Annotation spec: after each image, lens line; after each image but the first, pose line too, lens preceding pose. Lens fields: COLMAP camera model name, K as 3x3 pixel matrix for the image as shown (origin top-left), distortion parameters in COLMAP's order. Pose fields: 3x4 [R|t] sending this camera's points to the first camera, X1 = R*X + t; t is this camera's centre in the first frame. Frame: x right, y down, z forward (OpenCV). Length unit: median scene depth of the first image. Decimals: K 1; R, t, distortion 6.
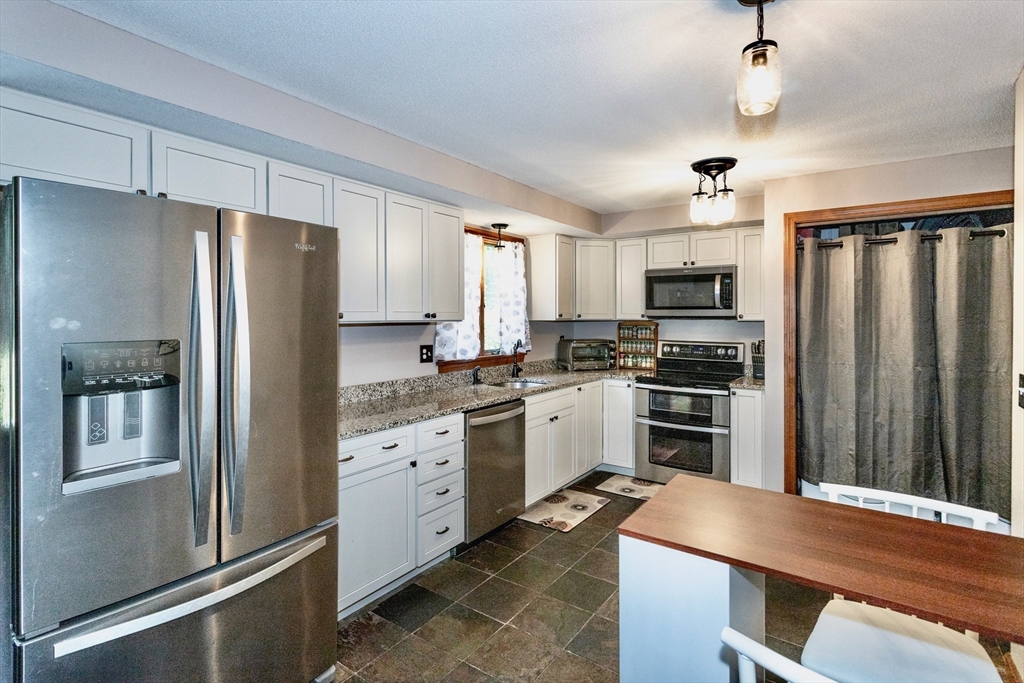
lens RADIAL K [[495.4, 0, 515.1], [0, 495.4, 317.6], [0, 0, 1]] dist [-0.003318, 0.000232]
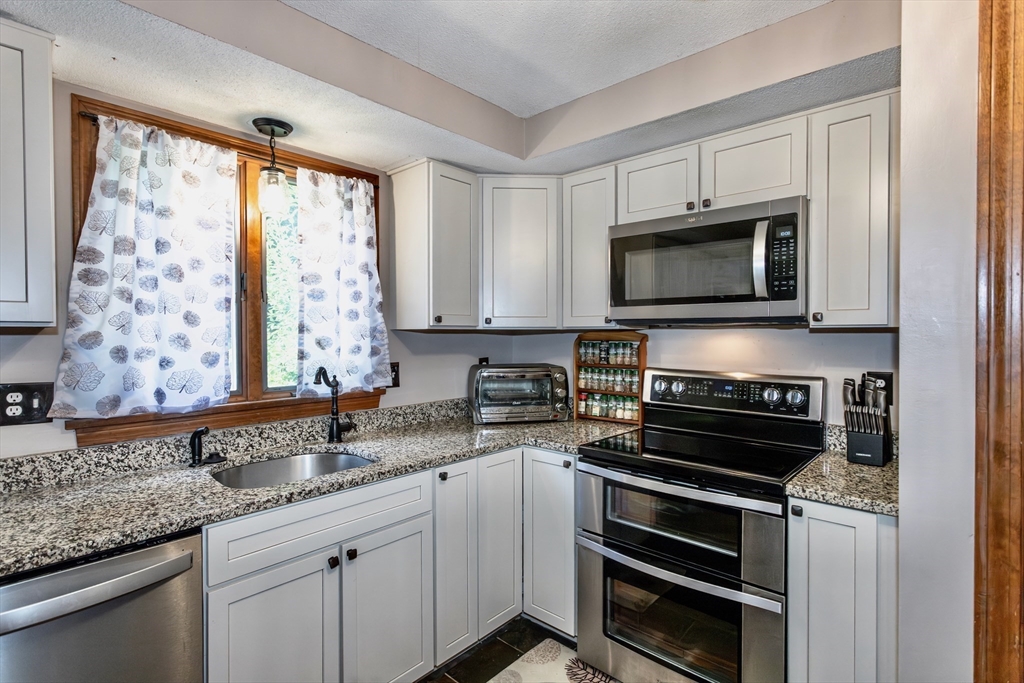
lens RADIAL K [[495.4, 0, 511.6], [0, 495.4, 340.1], [0, 0, 1]] dist [-0.003318, 0.000232]
pose [[0.991973, 0.000153, -0.126453, 0.235443], [0.001195, 0.999943, 0.010586, 0.012066], [0.126448, -0.010652, 0.991916, 0.515188]]
